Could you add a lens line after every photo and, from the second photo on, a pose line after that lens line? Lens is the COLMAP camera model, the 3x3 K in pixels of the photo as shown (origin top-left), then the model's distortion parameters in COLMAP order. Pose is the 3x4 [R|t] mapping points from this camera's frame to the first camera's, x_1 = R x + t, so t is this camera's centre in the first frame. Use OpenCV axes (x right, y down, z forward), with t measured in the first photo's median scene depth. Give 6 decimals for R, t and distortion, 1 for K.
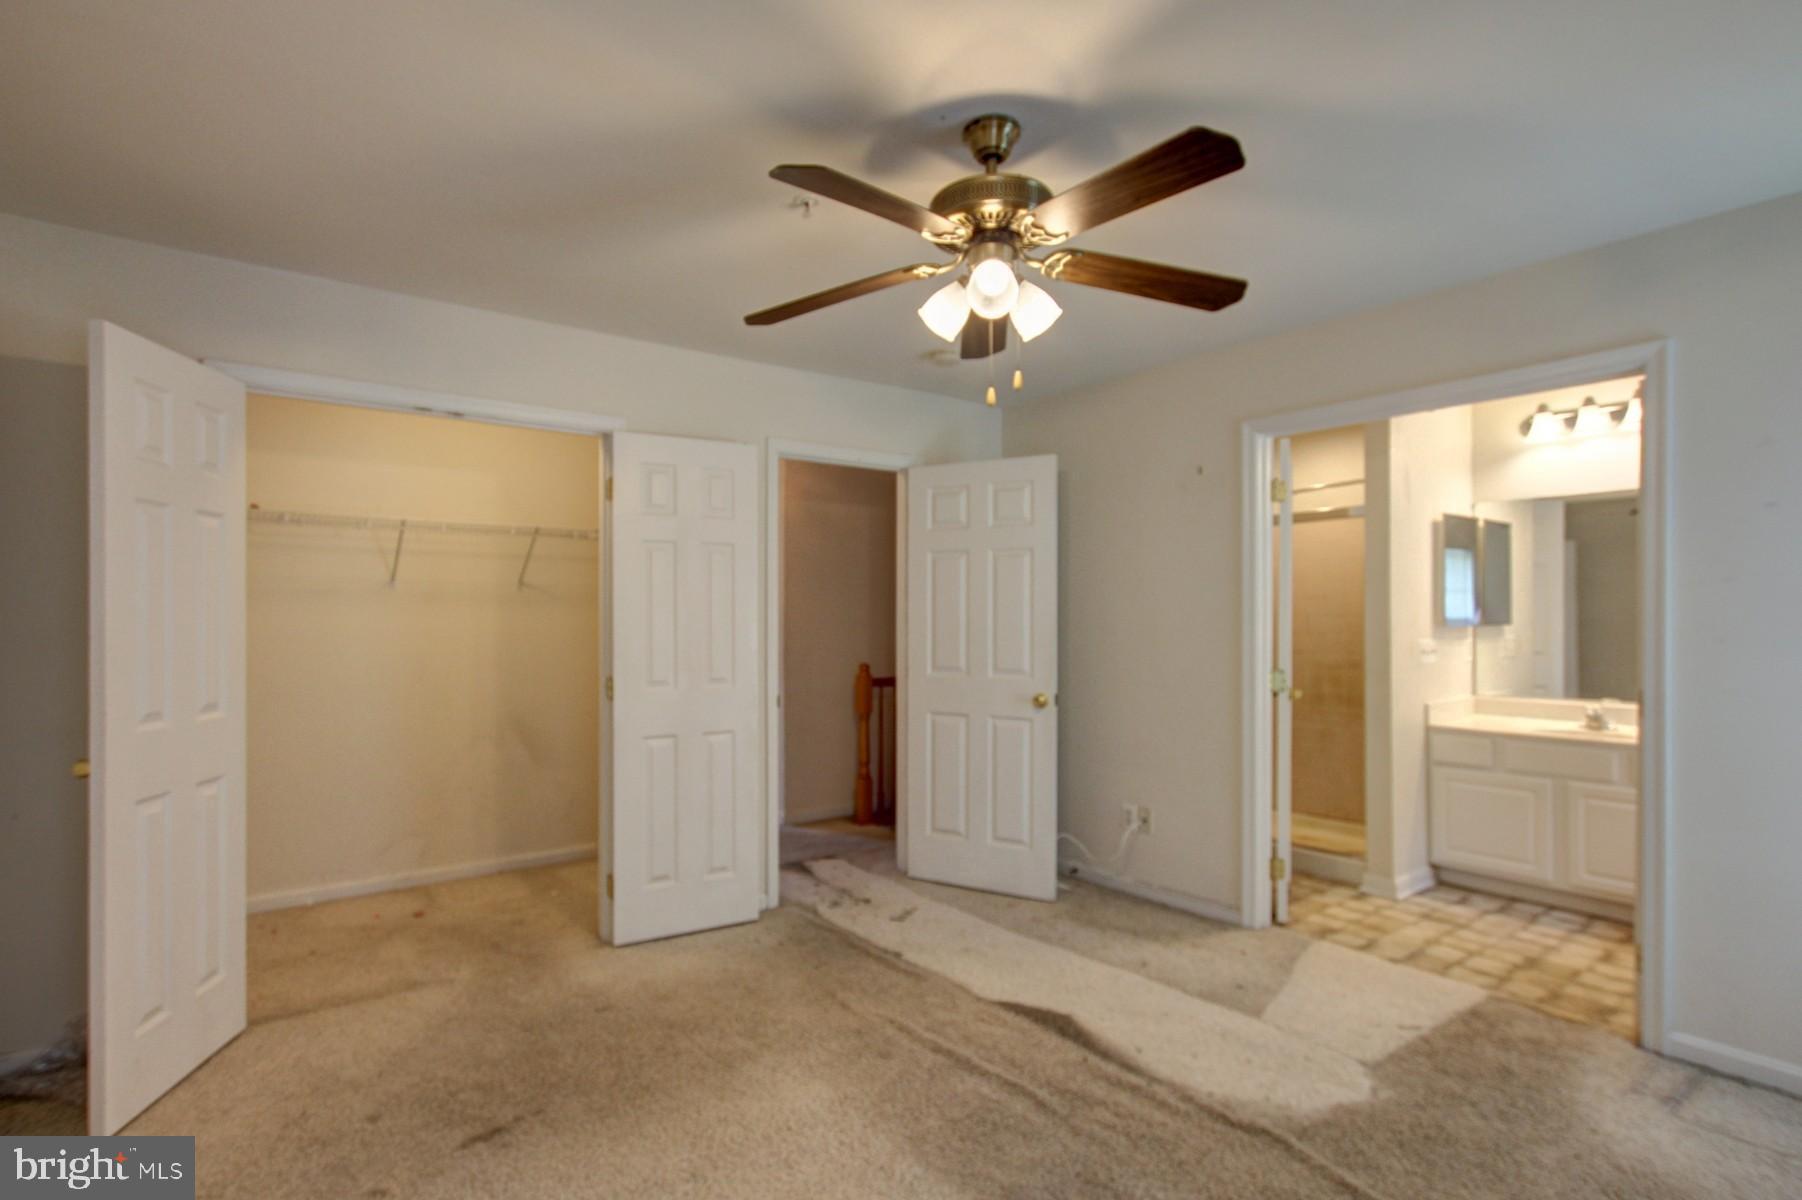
lens RADIAL K [[885.8, 0, 901.0], [0, 885.8, 600.0], [0, 0, 1]] dist [-0.000422, 0.000081]
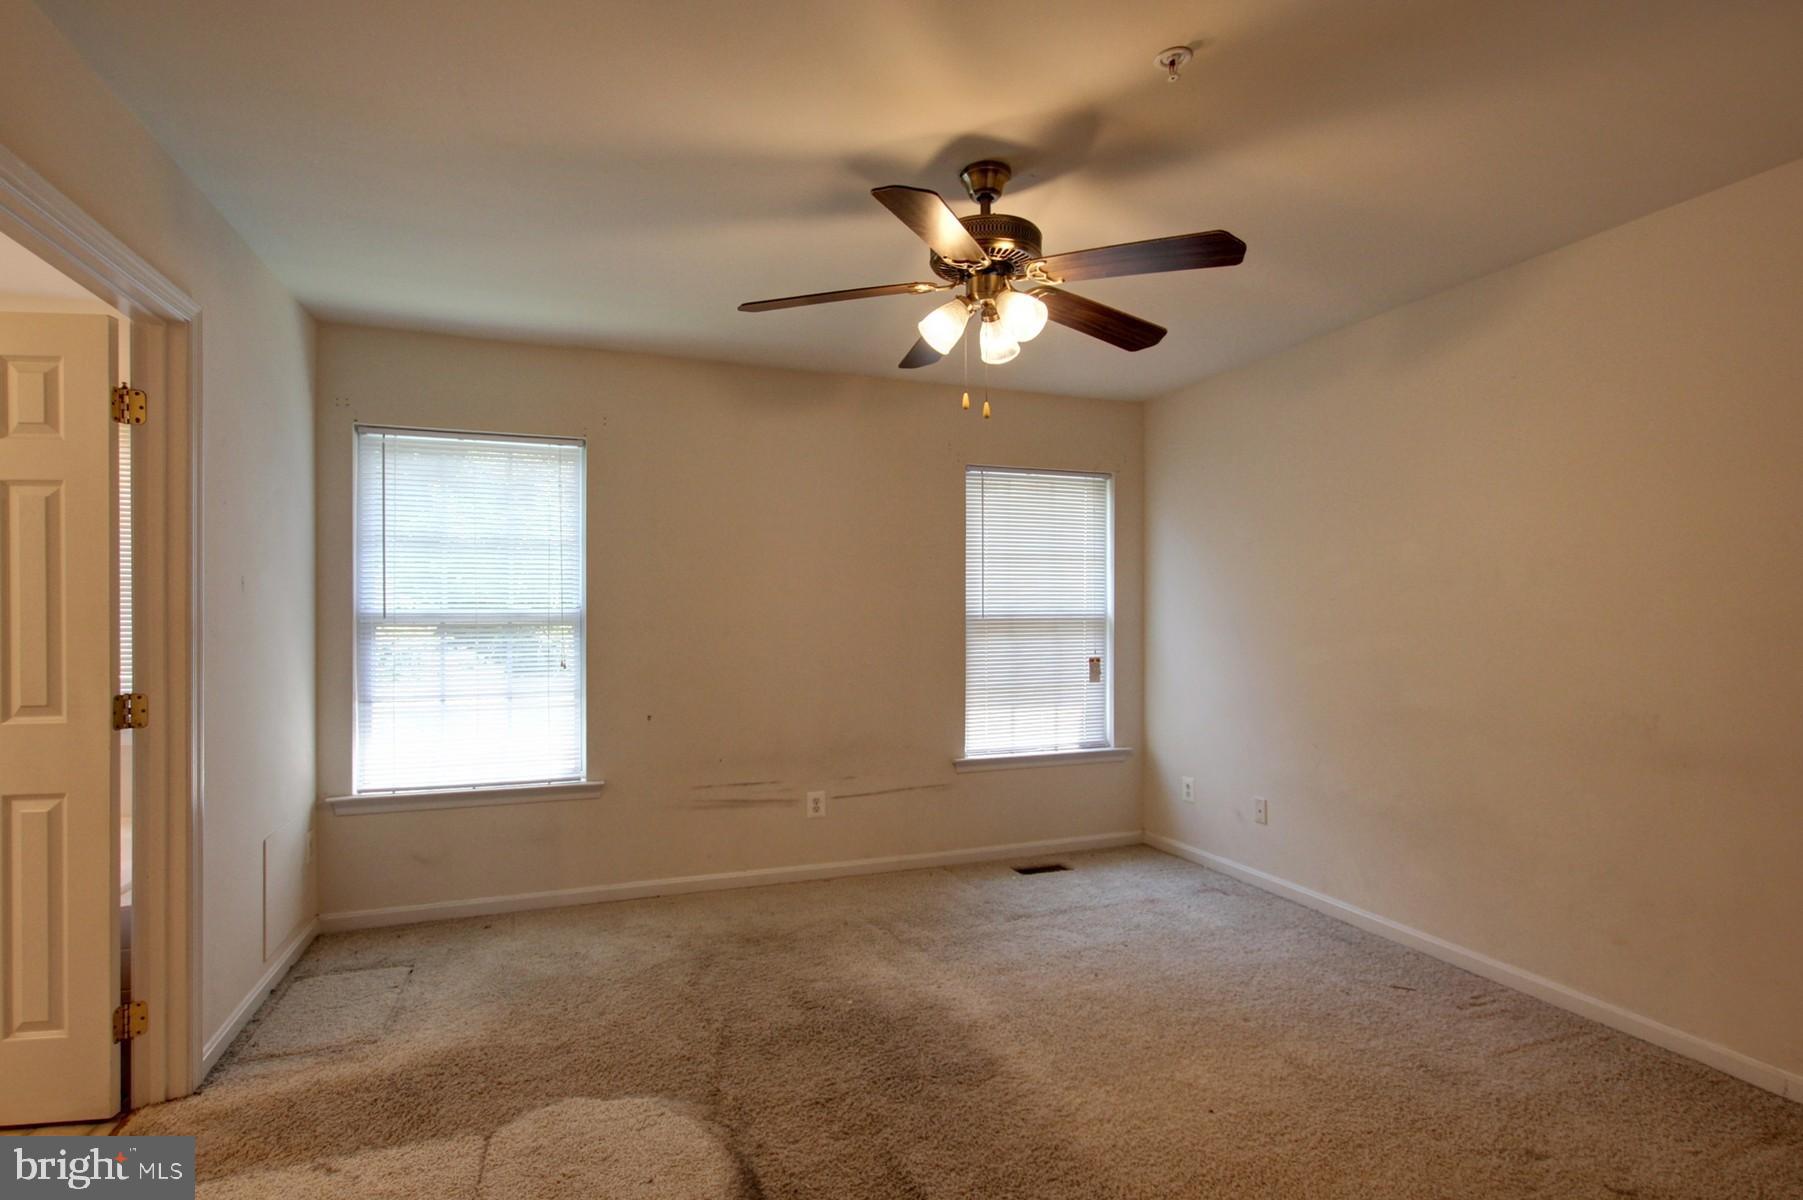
lens RADIAL K [[886.3, 0, 901.5], [0, 886.3, 600.0], [0, 0, 1]] dist [-0.000422, 0.000081]
pose [[-0.962804, 0.003263, 0.270181, -0.066695], [-0.004422, 0.999603, -0.027828, 0.030917], [-0.270164, -0.027988, -0.962407, 1.372060]]
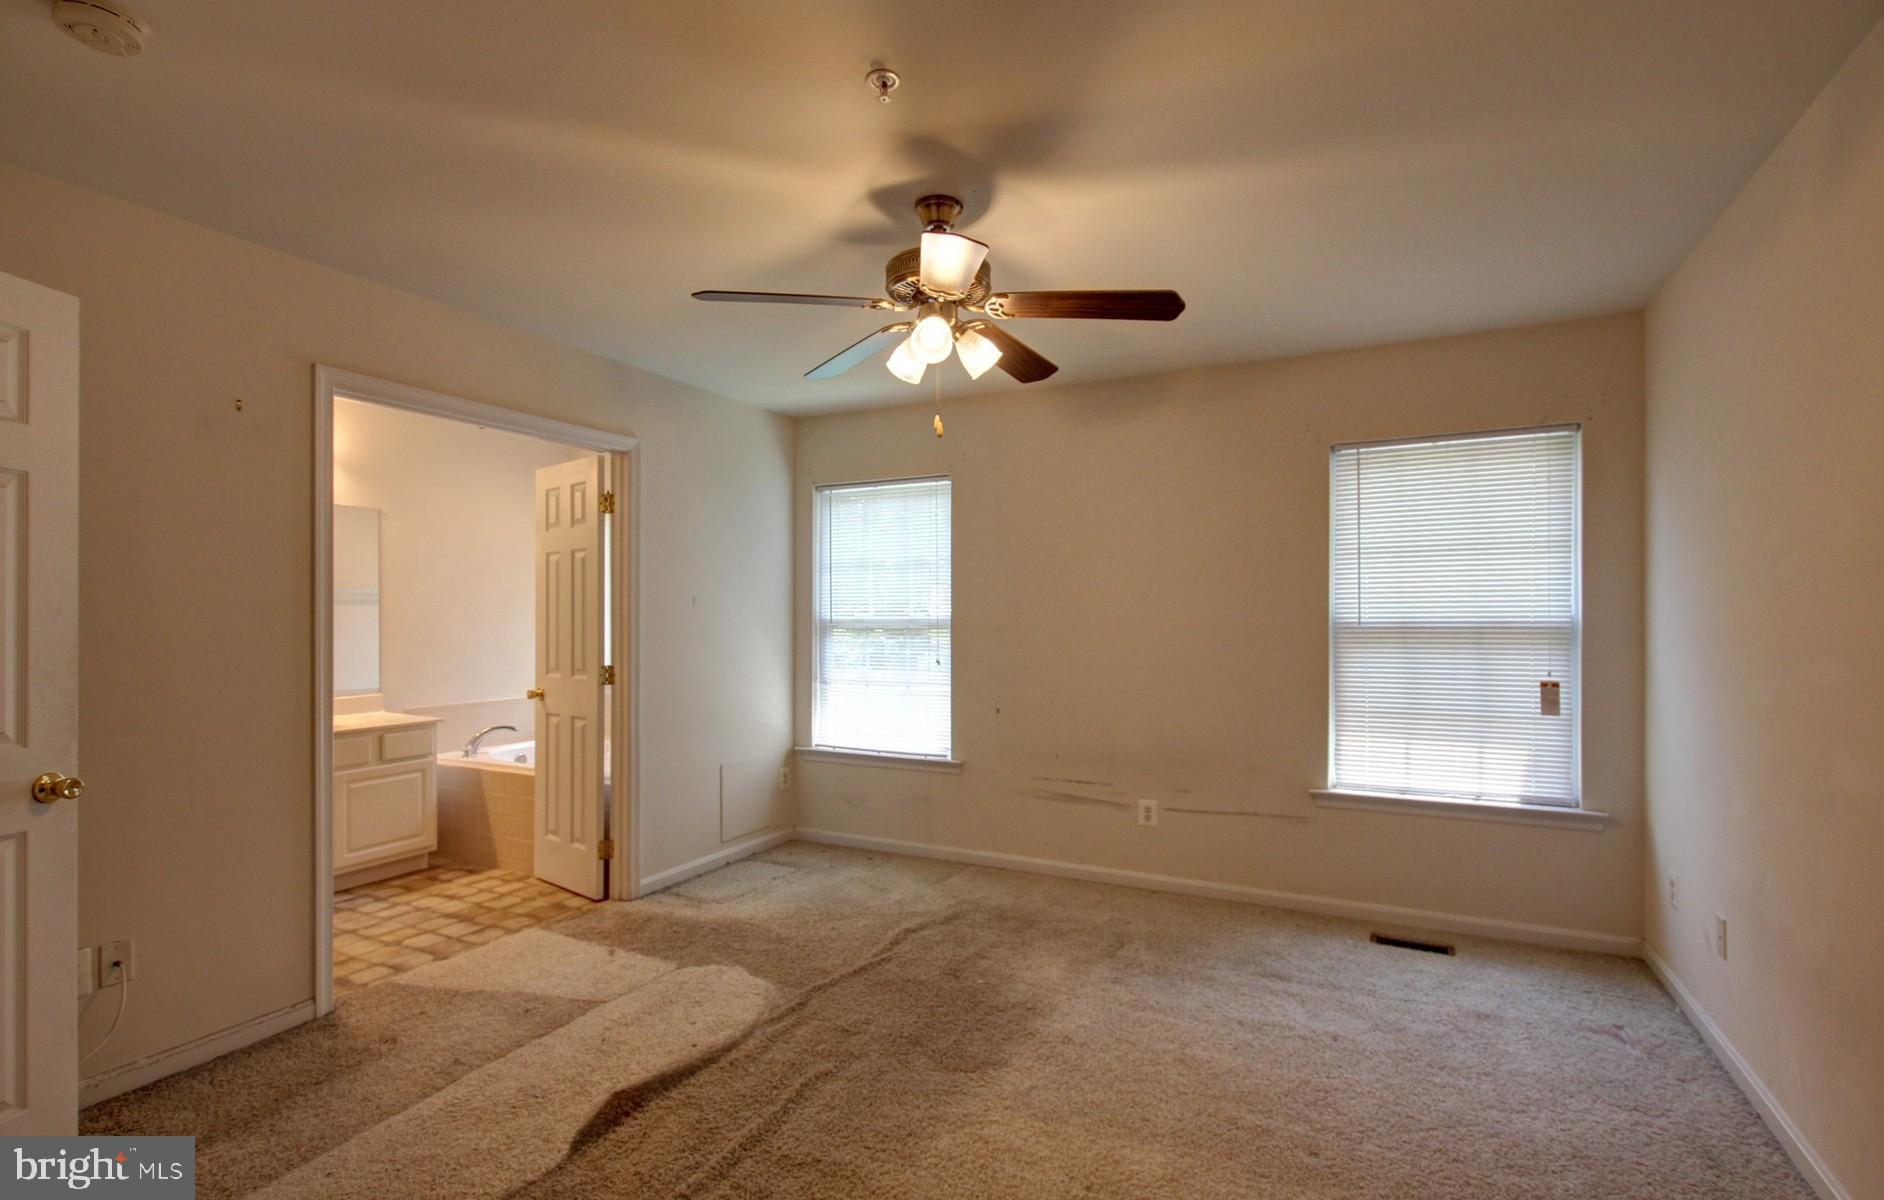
lens RADIAL K [[898.6, 0, 942.0], [0, 898.6, 600.0], [0, 0, 1]] dist [-0.000583, 0.000014]
pose [[-0.440806, 0.015998, 0.897460, -0.638473], [-0.012374, 0.999638, -0.023897, 0.020758], [-0.897517, -0.021639, -0.440449, 0.993475]]
